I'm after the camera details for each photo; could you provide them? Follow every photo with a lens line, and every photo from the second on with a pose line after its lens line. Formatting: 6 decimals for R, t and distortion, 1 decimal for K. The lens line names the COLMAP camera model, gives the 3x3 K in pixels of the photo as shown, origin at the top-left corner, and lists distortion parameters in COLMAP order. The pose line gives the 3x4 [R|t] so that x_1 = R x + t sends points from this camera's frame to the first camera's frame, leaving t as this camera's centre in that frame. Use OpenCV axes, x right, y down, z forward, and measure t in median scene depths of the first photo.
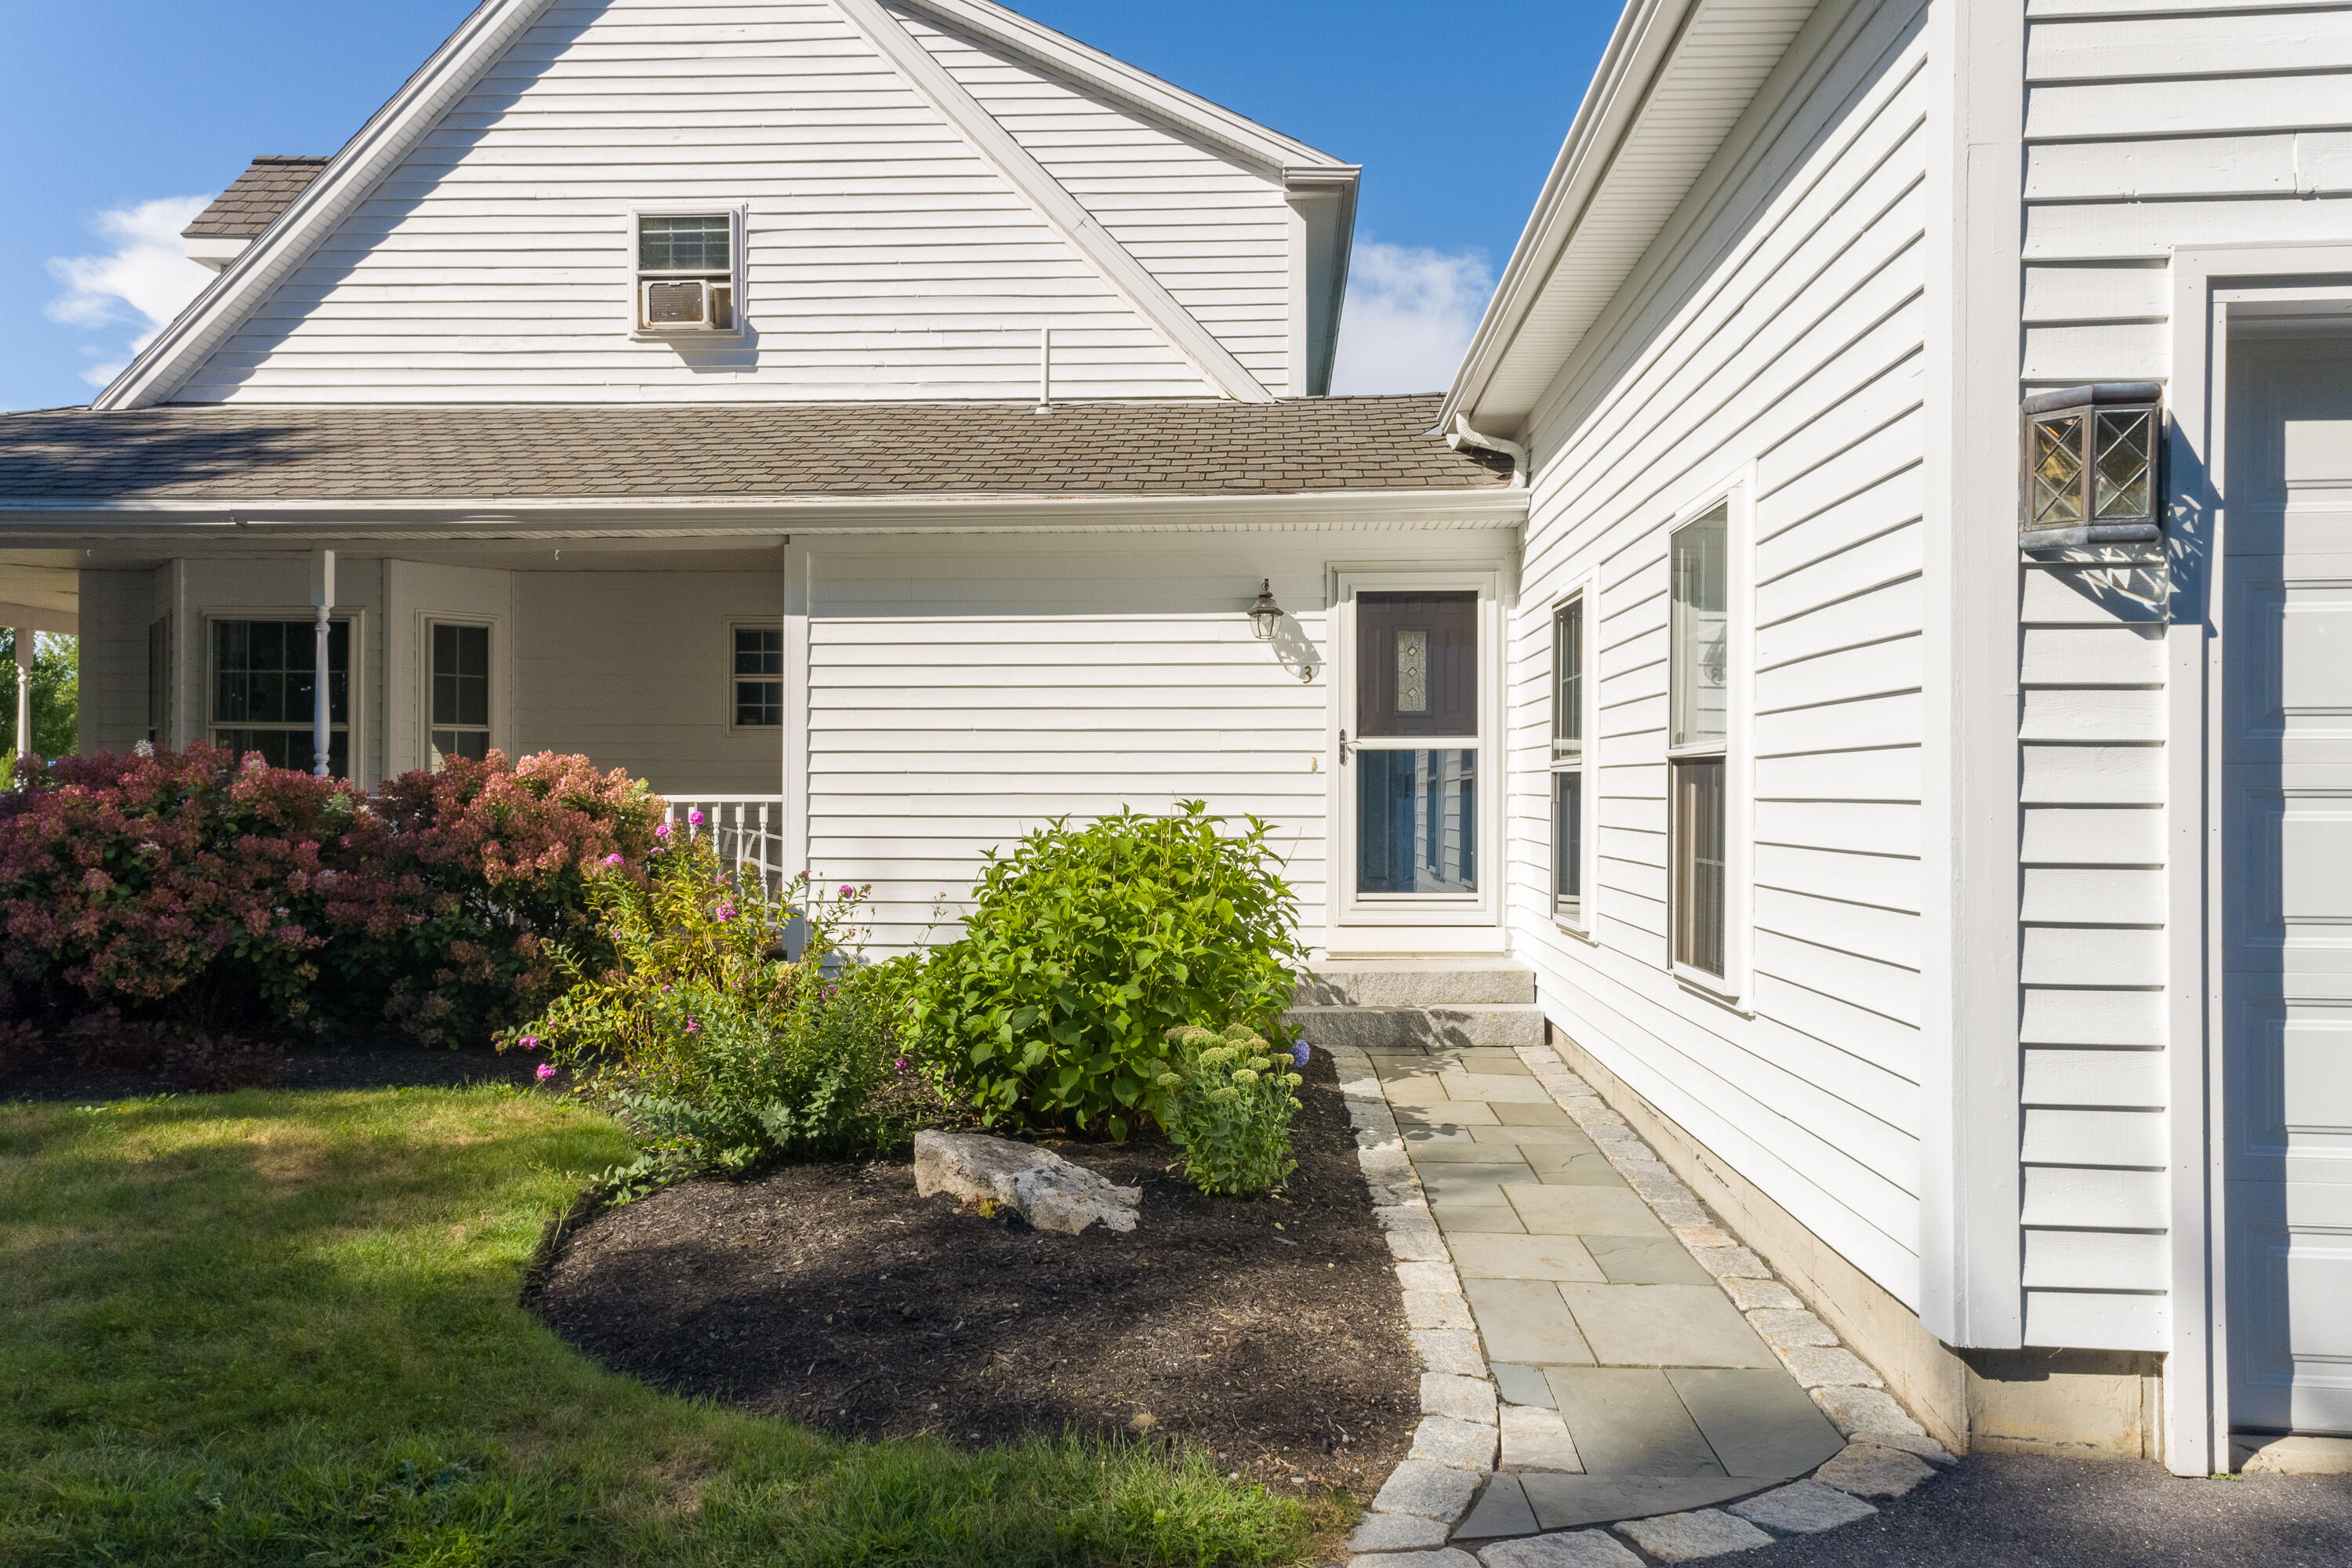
lens RADIAL K [[1577.9, 0, 1176.0], [0, 1577.9, 784.0], [0, 0, 1]] dist [0.032086, 0.003900]
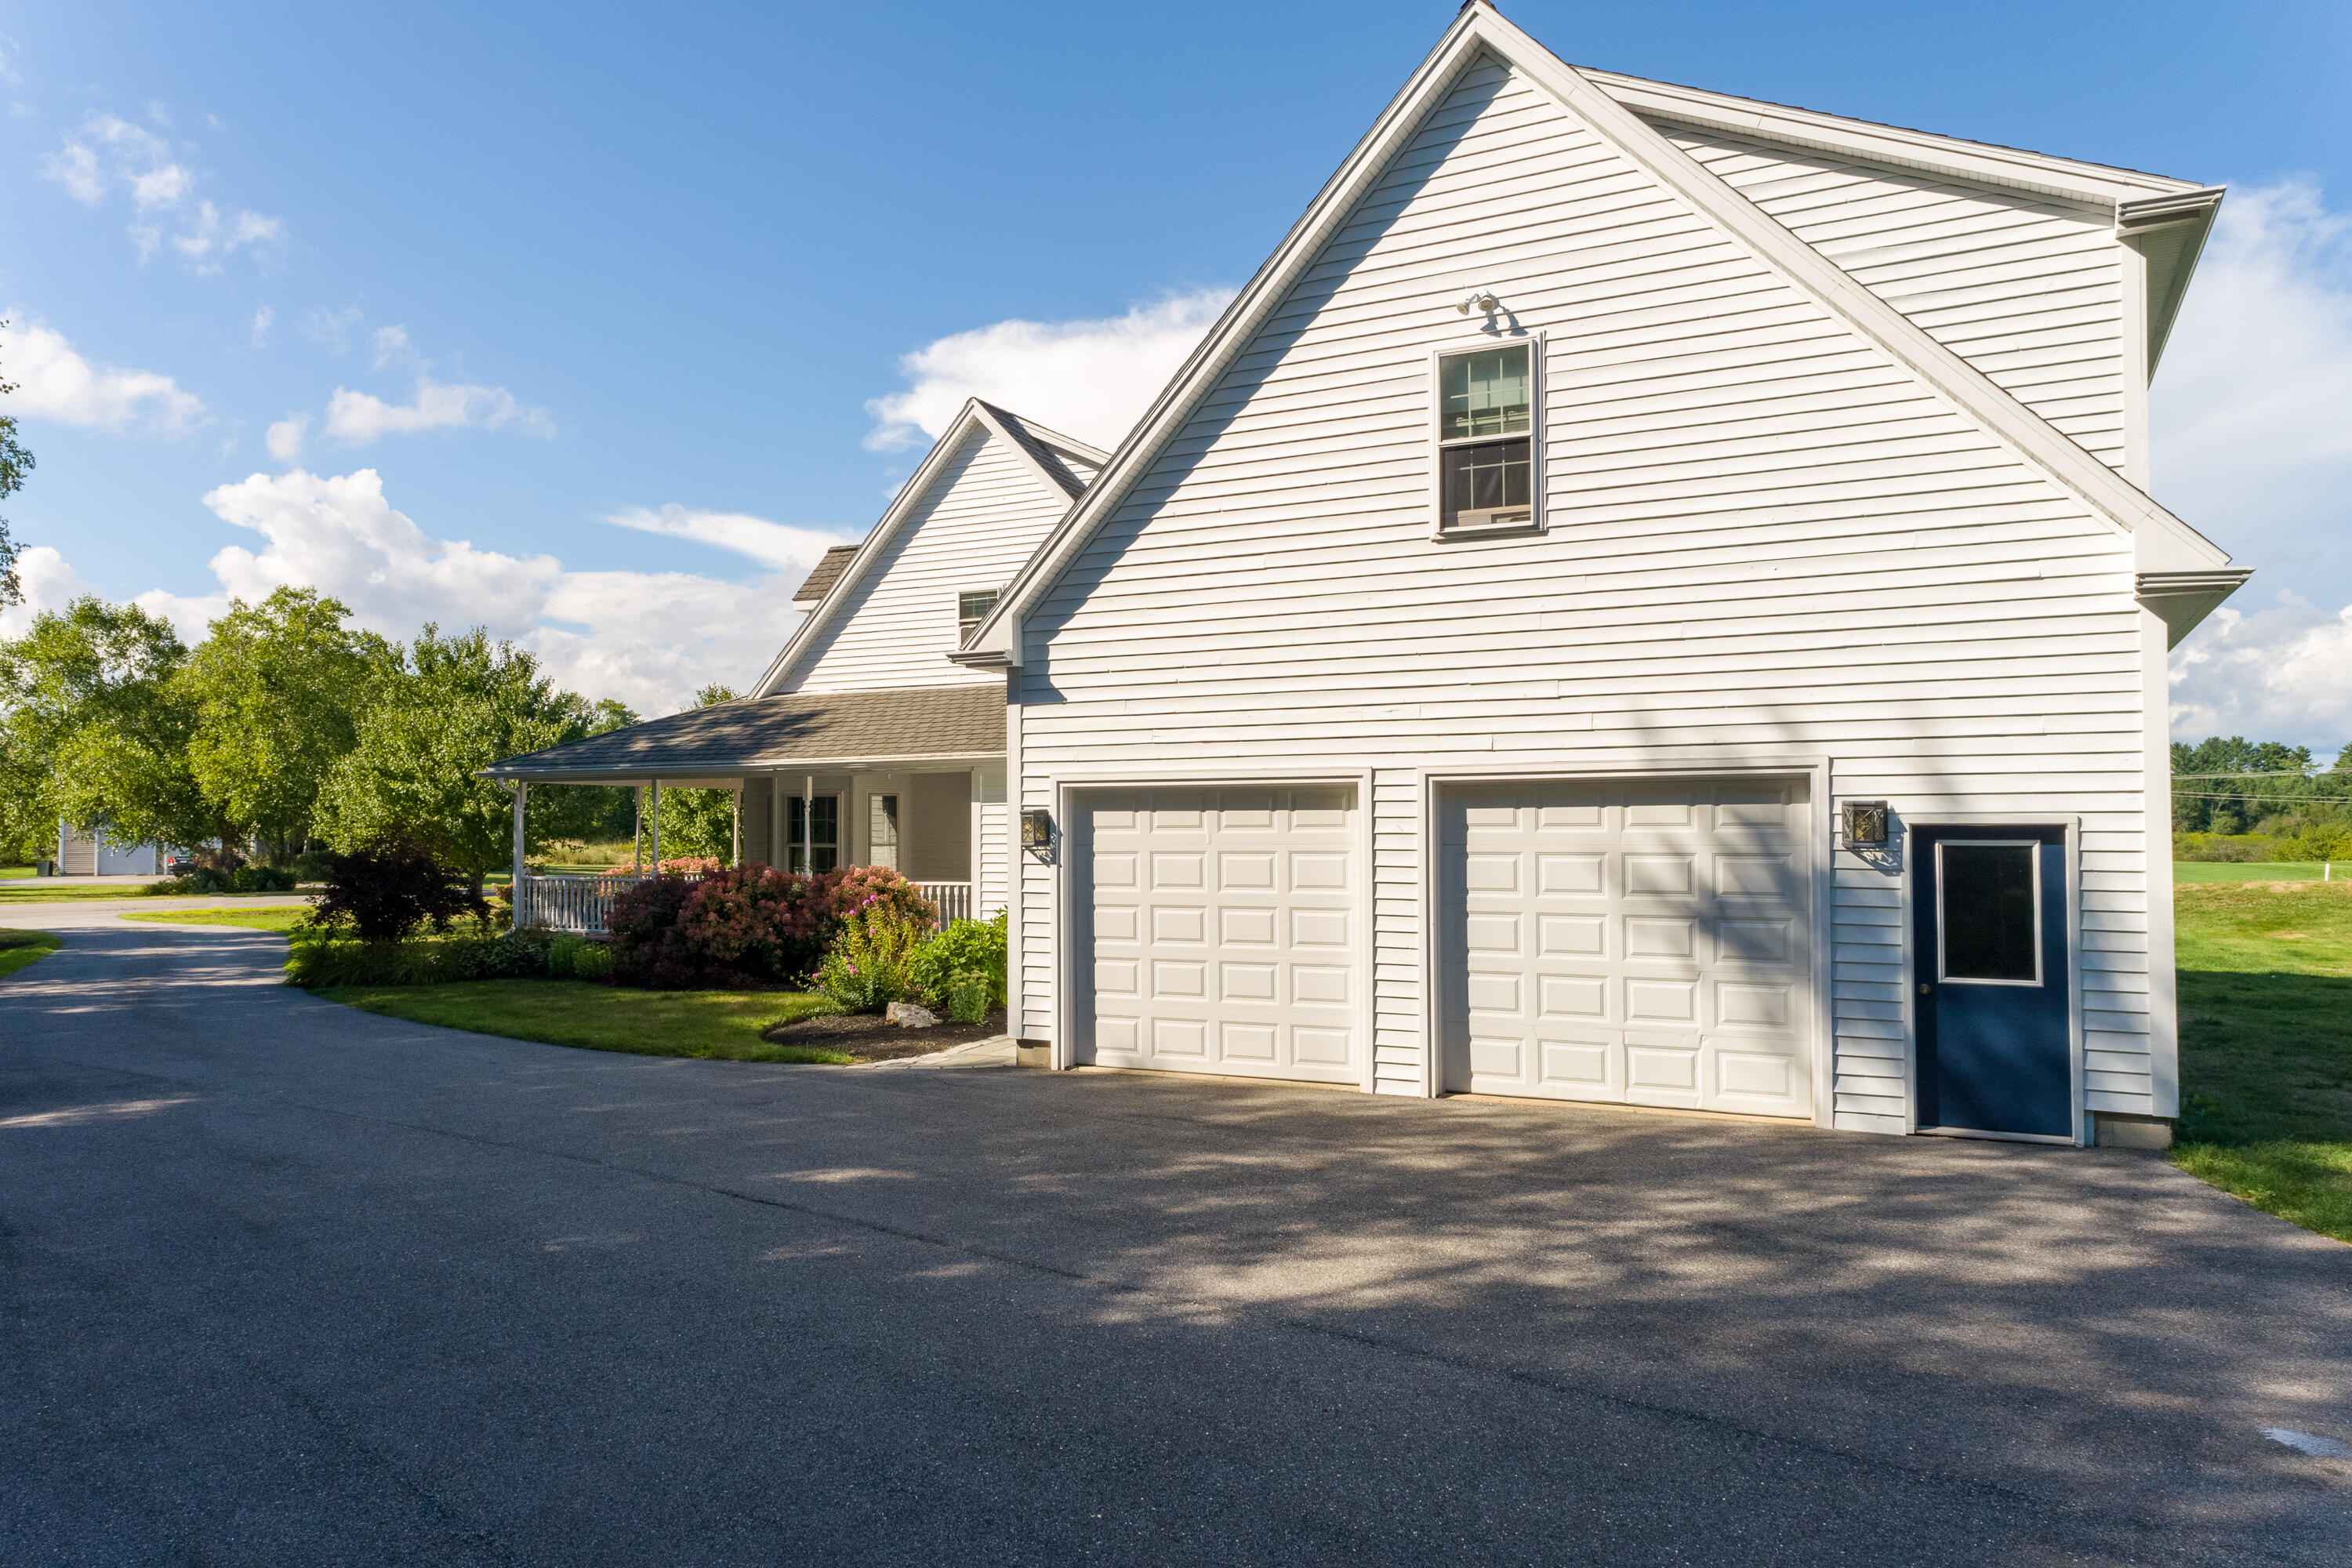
lens RADIAL K [[1577.9, 0, 1176.0], [0, 1577.9, 784.0], [0, 0, 1]] dist [0.032086, 0.003900]
pose [[0.915946, -0.018547, -0.400873, 1.121348], [0.008672, 0.999613, -0.026435, -0.086547], [0.401208, 0.020737, 0.915752, -1.145716]]
